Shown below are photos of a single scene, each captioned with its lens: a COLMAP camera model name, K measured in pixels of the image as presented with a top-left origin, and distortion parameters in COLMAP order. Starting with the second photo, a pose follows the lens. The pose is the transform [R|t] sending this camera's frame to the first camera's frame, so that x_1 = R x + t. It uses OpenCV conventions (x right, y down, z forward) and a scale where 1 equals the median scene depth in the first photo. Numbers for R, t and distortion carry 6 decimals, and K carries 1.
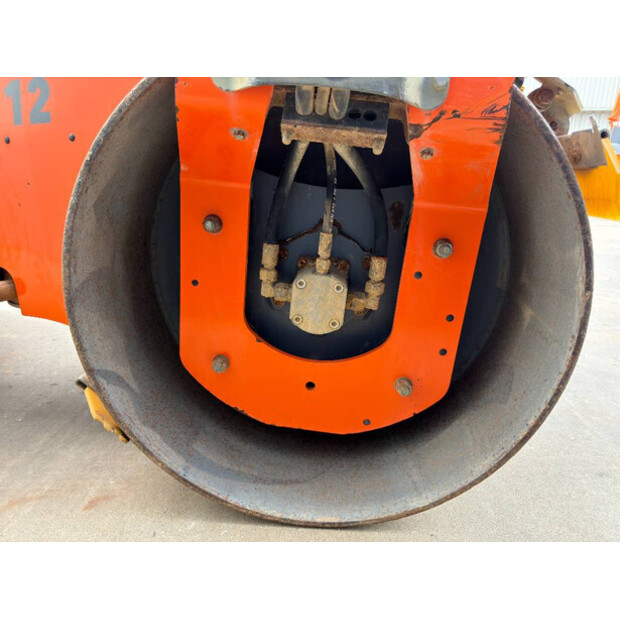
lens RADIAL K [[440.9, 0, 310.0], [0, 440.9, 310.0], [0, 0, 1]] dist [0.060501, -0.094360]
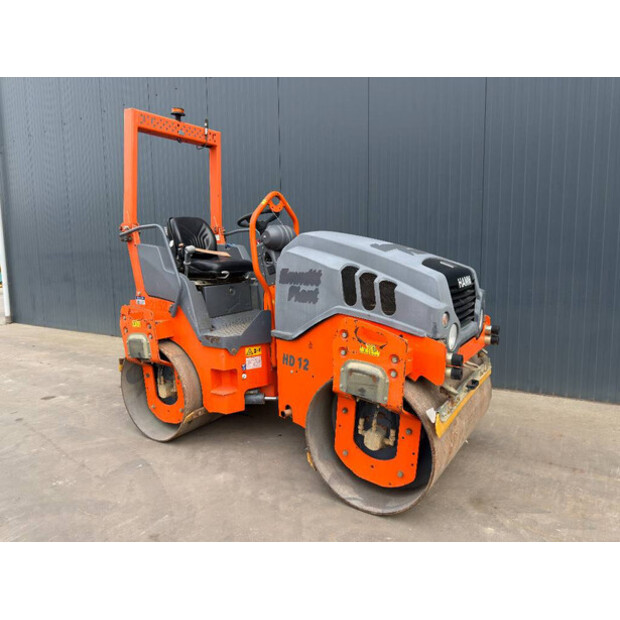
lens RADIAL K [[440.9, 0, 310.0], [0, 440.9, 310.0], [0, 0, 1]] dist [0.060501, -0.094360]
pose [[0.875295, 0.055314, -0.480415, 1.097571], [-0.136589, 0.981265, -0.135878, -0.434383], [0.463898, 0.184553, 0.866452, -2.158799]]
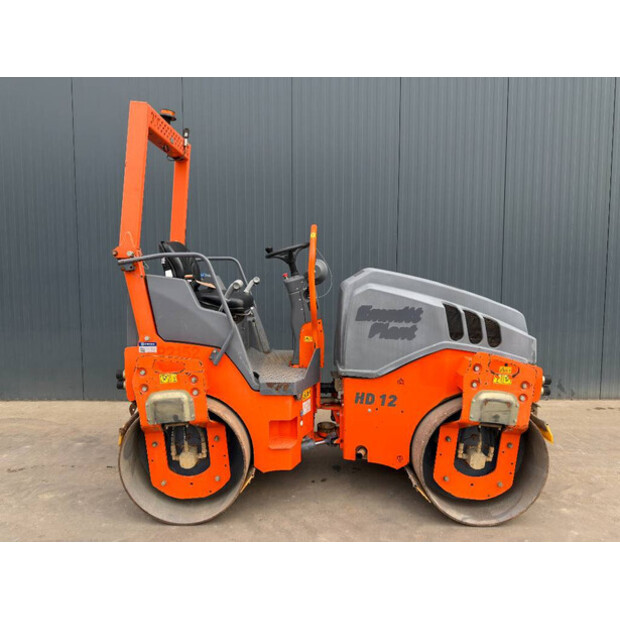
lens RADIAL K [[440.9, 0, 310.0], [0, 440.9, 310.0], [0, 0, 1]] dist [0.060501, -0.094360]
pose [[0.997097, 0.006898, 0.075835, -1.582194], [0.009477, 0.976907, -0.213457, -0.439197], [-0.075556, 0.213556, 0.974005, -2.626554]]
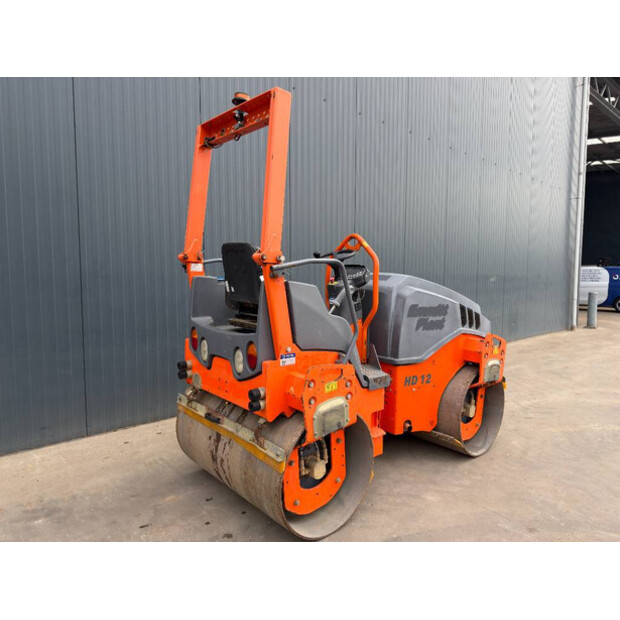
lens RADIAL K [[440.9, 0, 310.0], [0, 440.9, 310.0], [0, 0, 1]] dist [0.060501, -0.094360]
pose [[0.694473, -0.040302, 0.718389, -4.761857], [0.196062, 0.971248, -0.135047, -0.793288], [-0.692291, 0.234635, 0.682407, -1.442203]]
